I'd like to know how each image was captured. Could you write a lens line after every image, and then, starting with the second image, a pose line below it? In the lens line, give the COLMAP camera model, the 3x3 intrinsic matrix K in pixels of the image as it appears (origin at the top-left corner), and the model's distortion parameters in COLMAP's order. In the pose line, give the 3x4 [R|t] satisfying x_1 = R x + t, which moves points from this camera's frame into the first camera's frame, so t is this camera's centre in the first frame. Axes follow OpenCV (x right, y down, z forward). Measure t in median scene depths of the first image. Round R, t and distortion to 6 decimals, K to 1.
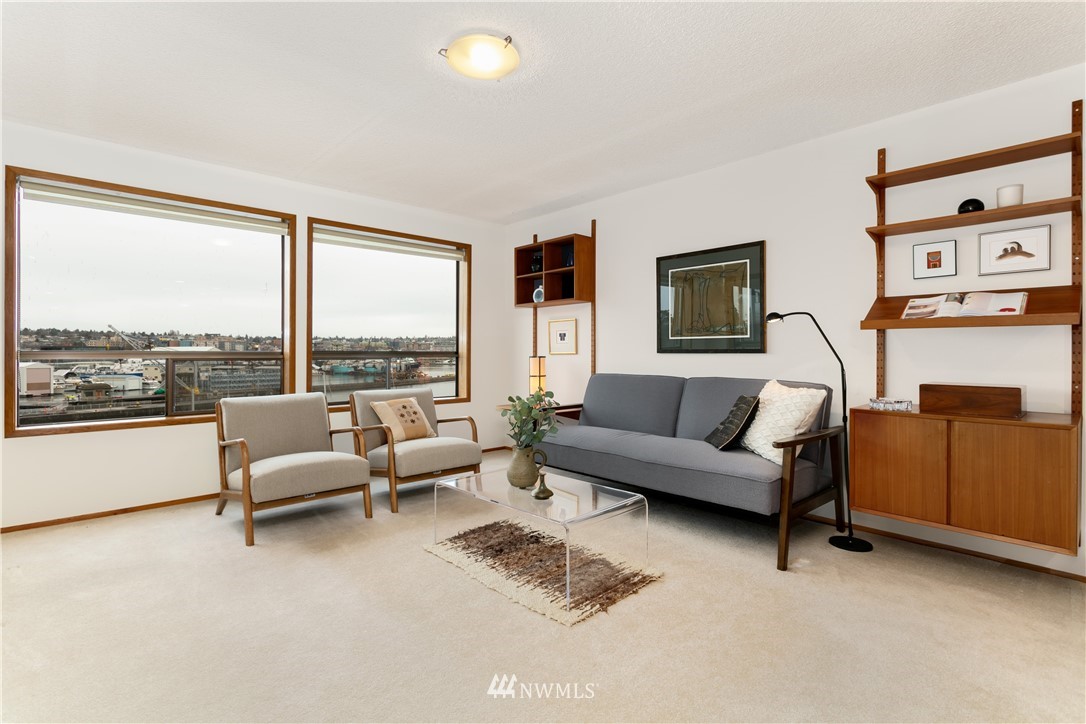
lens RADIAL K [[519.8, 0, 544.2], [0, 519.8, 352.5], [0, 0, 1]] dist [0.001922, 0.000329]
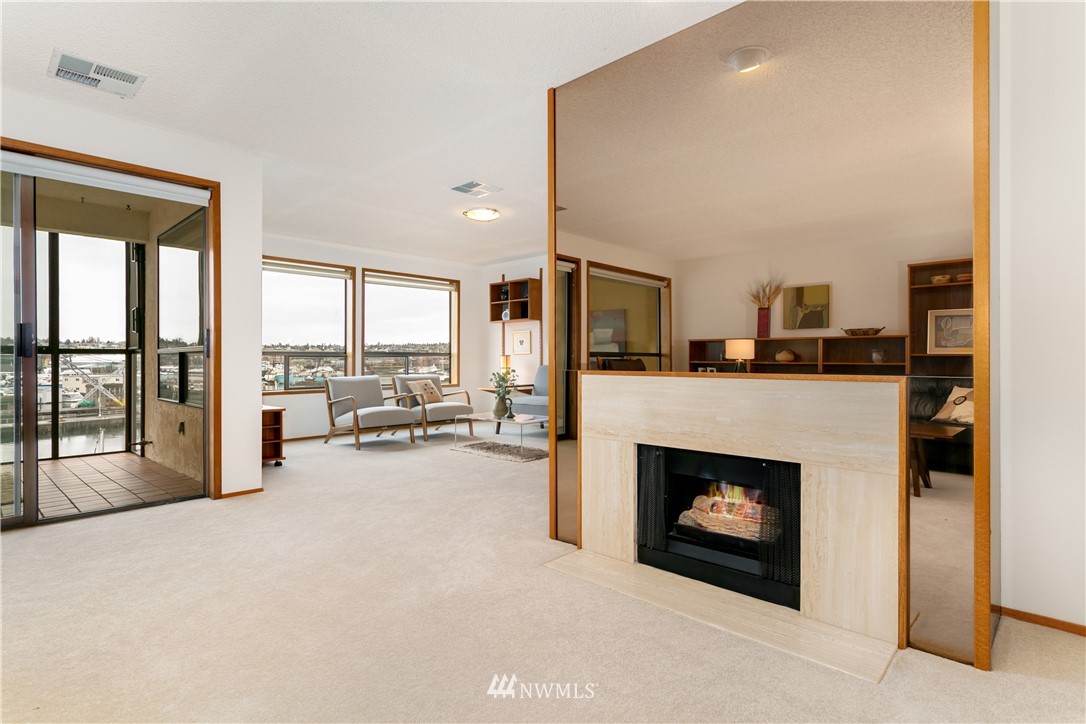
lens RADIAL K [[553.3, 0, 548.3], [0, 553.3, 357.3], [0, 0, 1]] dist [-0.001491, -0.000222]
pose [[0.997109, -0.002955, 0.075925, -0.010140], [0.003384, 0.999979, -0.005518, 0.022761], [-0.075907, 0.005759, 0.997098, -0.632596]]
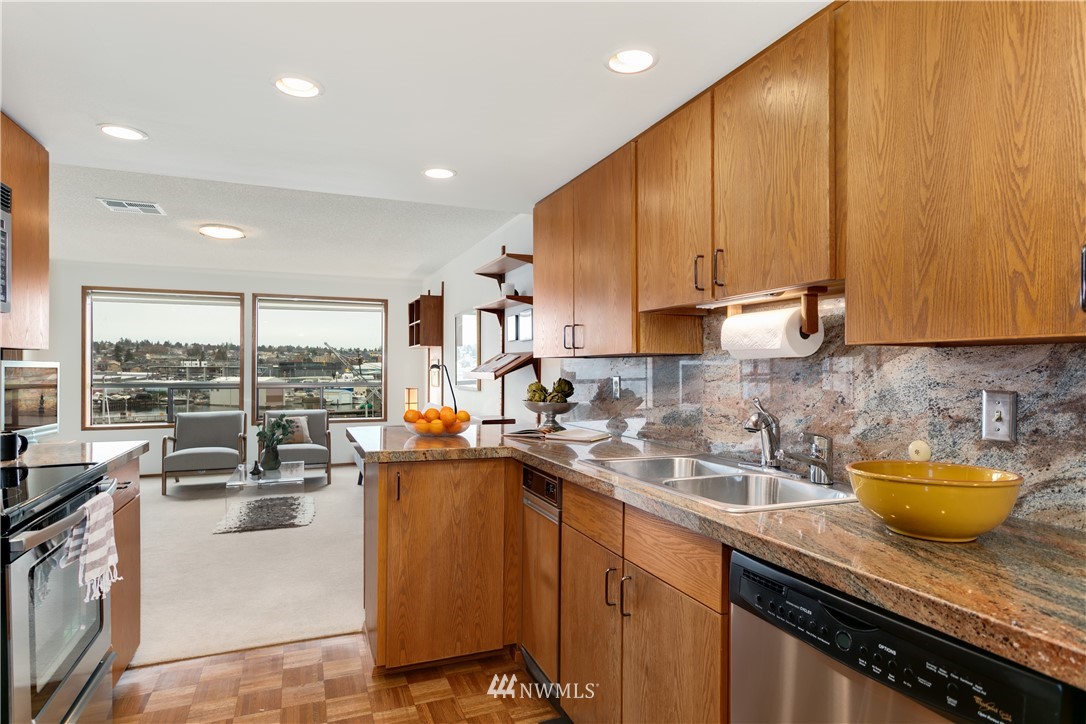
lens RADIAL K [[616.5, 0, 538.4], [0, 616.5, 368.7], [0, 0, 1]] dist [0.024285, 0.000004]
pose [[0.928855, 0.004102, -0.370421, 0.821664], [-0.004096, 0.999991, 0.000803, -0.041553], [0.370421, 0.000771, 0.928864, -0.295905]]
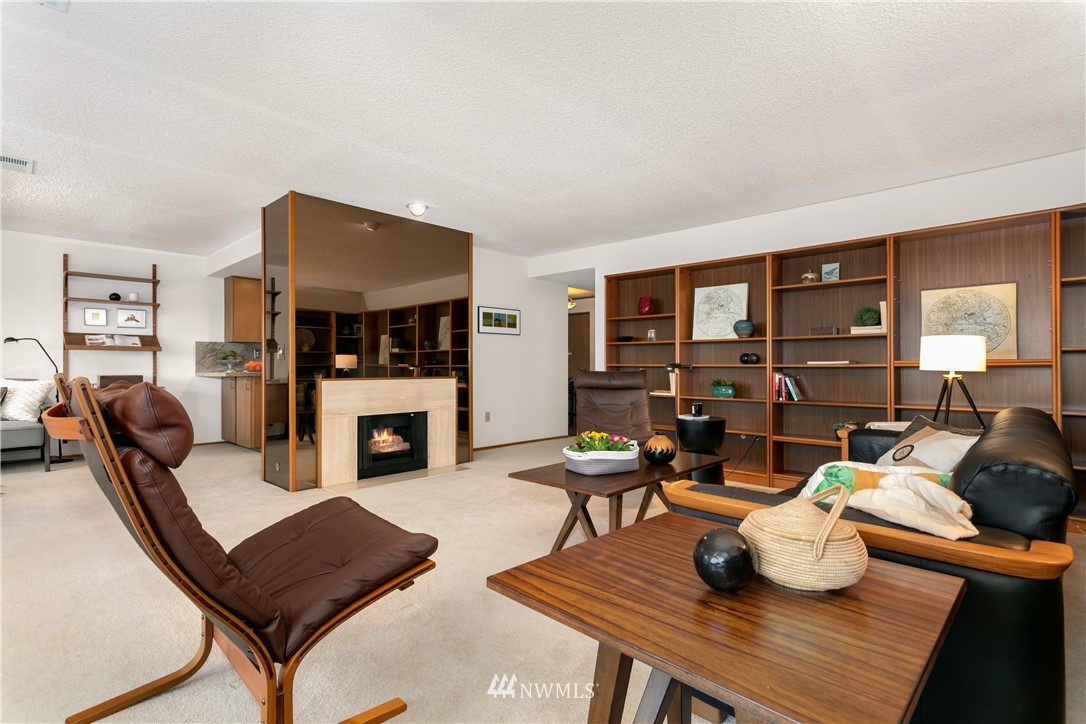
lens RADIAL K [[519.8, 0, 544.2], [0, 519.8, 352.5], [0, 0, 1]] dist [0.001922, 0.000329]
pose [[-0.058270, 0.021108, 0.998078, -0.830834], [0.004313, 0.999772, -0.020892, 0.009126], [-0.998292, 0.003088, -0.058348, -0.391022]]
